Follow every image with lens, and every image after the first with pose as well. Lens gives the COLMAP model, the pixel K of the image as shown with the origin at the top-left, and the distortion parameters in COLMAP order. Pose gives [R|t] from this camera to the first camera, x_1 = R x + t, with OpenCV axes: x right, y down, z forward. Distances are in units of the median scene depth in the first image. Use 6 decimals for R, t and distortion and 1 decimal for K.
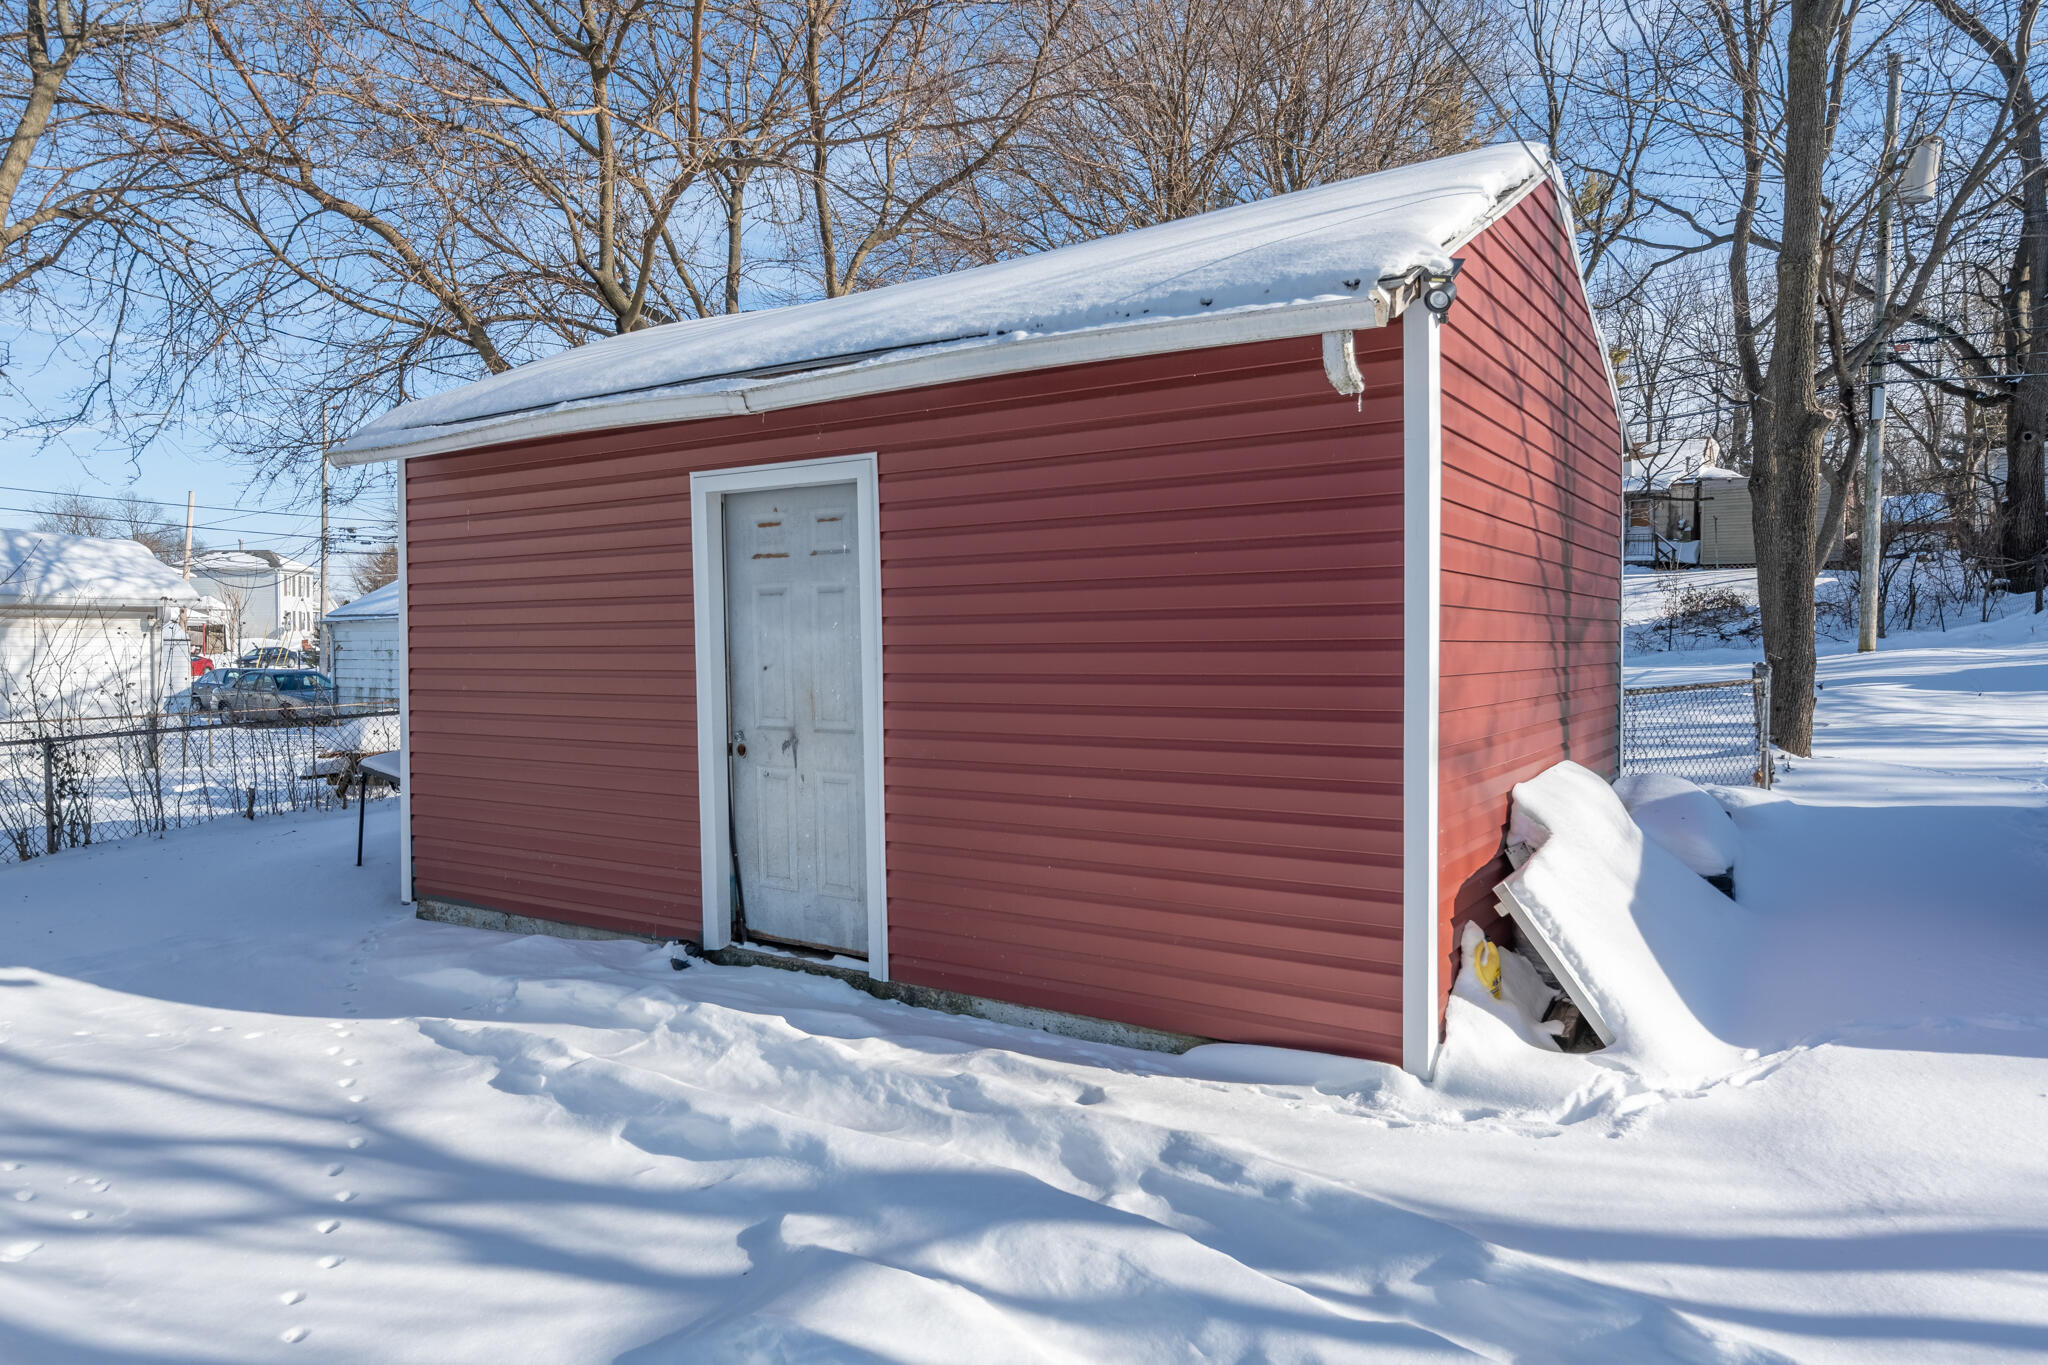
lens RADIAL K [[1289.7, 0, 1024.0], [0, 1289.7, 682.5], [0, 0, 1]] dist [0.008425, -0.001316]
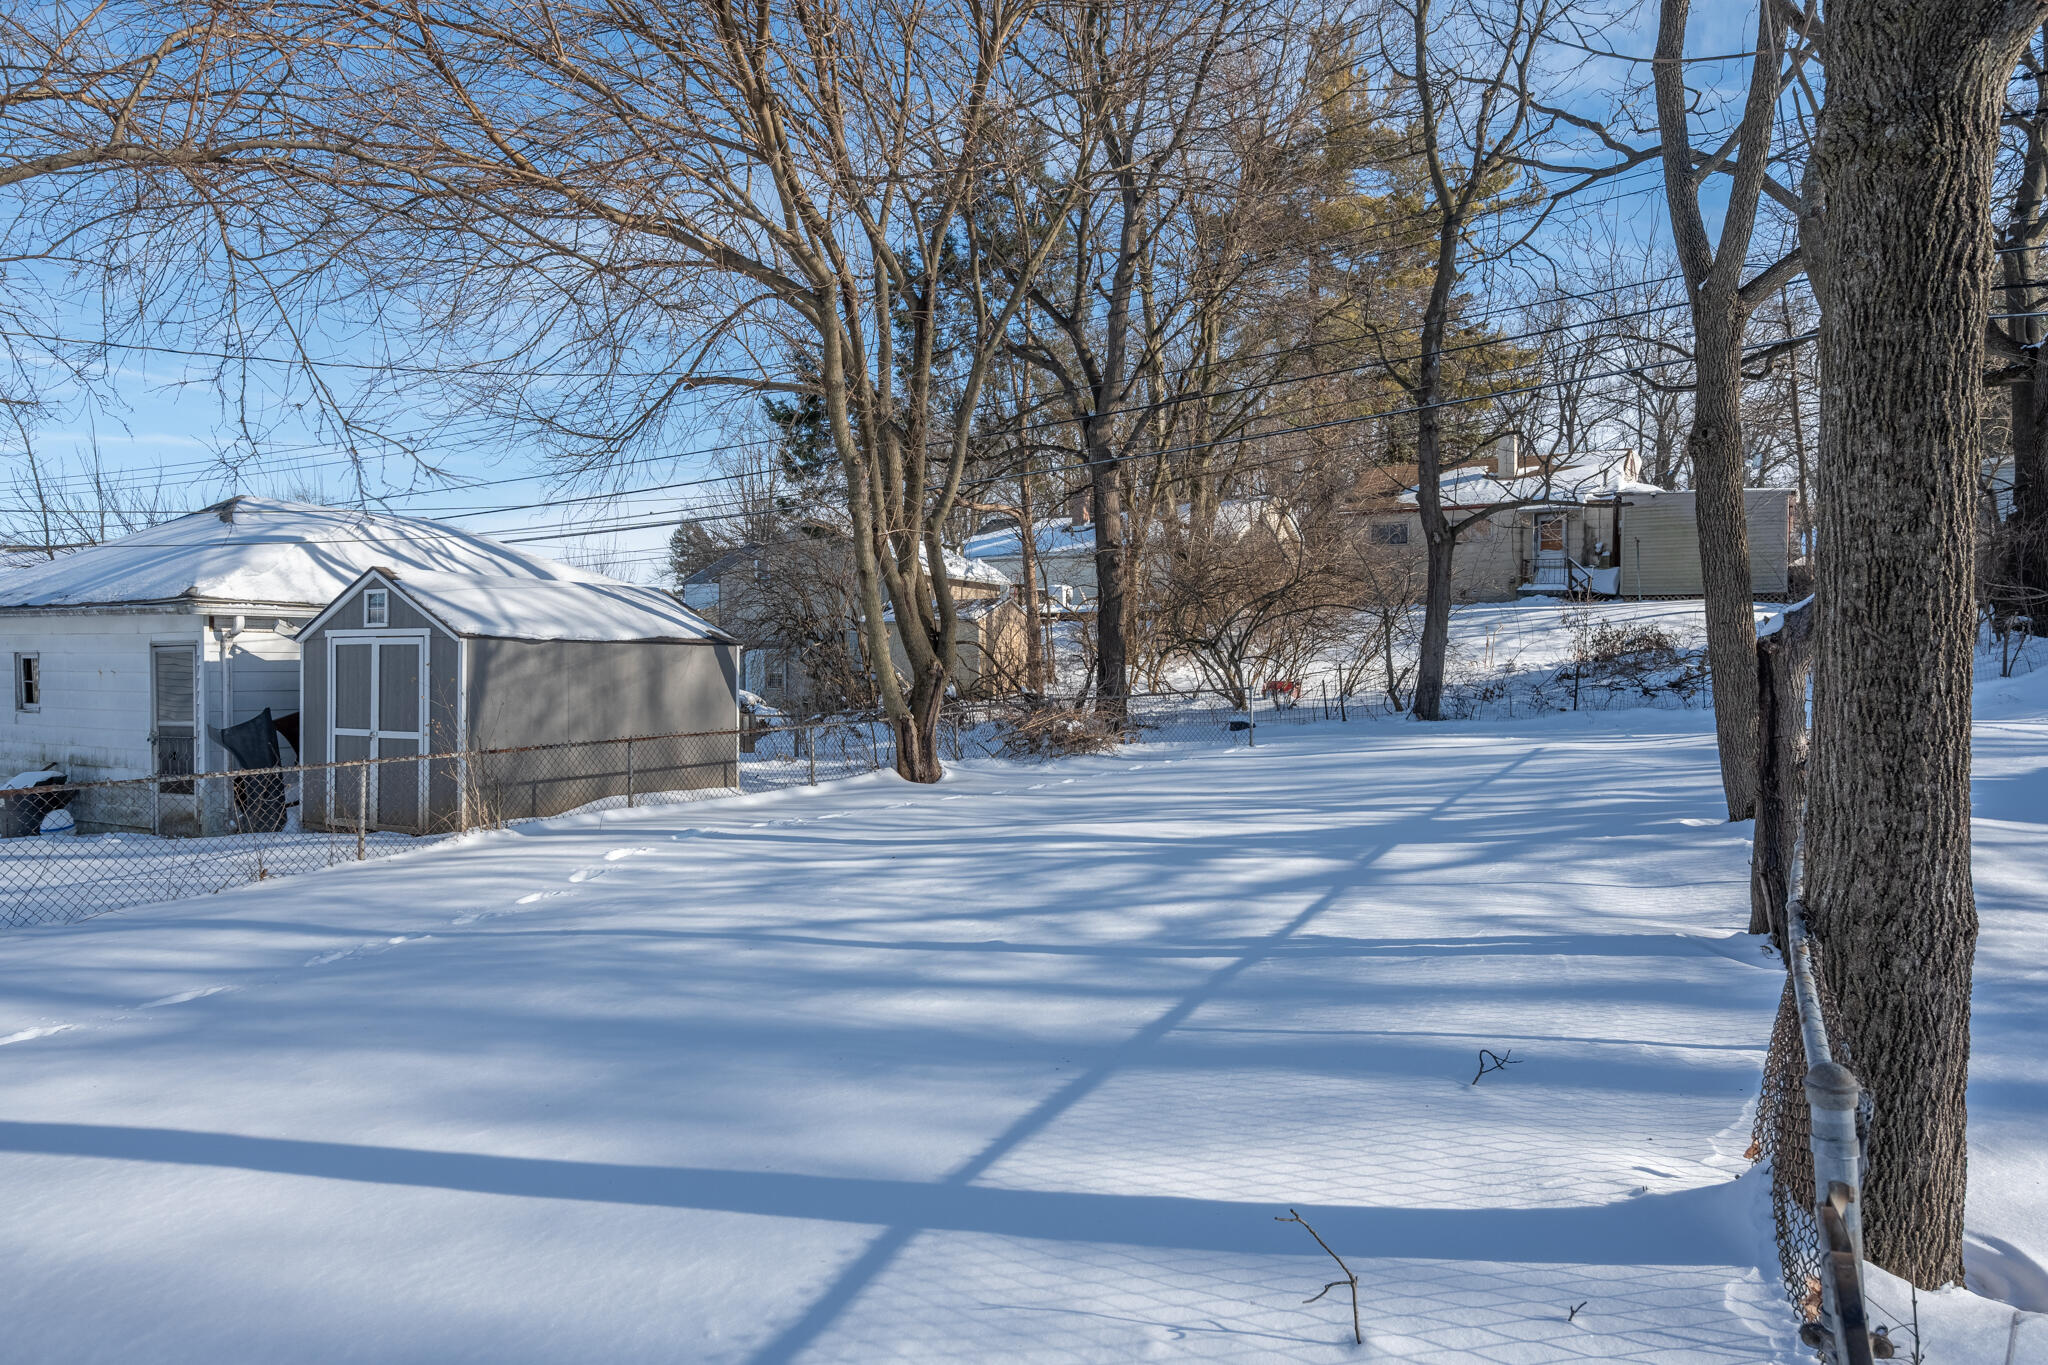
lens RADIAL K [[1289.7, 0, 1024.0], [0, 1289.7, 682.5], [0, 0, 1]] dist [0.008425, -0.001316]
pose [[0.998925, 0.006424, 0.045904, 0.145162], [-0.005450, 0.999758, -0.021312, -0.021684], [-0.046030, 0.021039, 0.998718, 0.267264]]
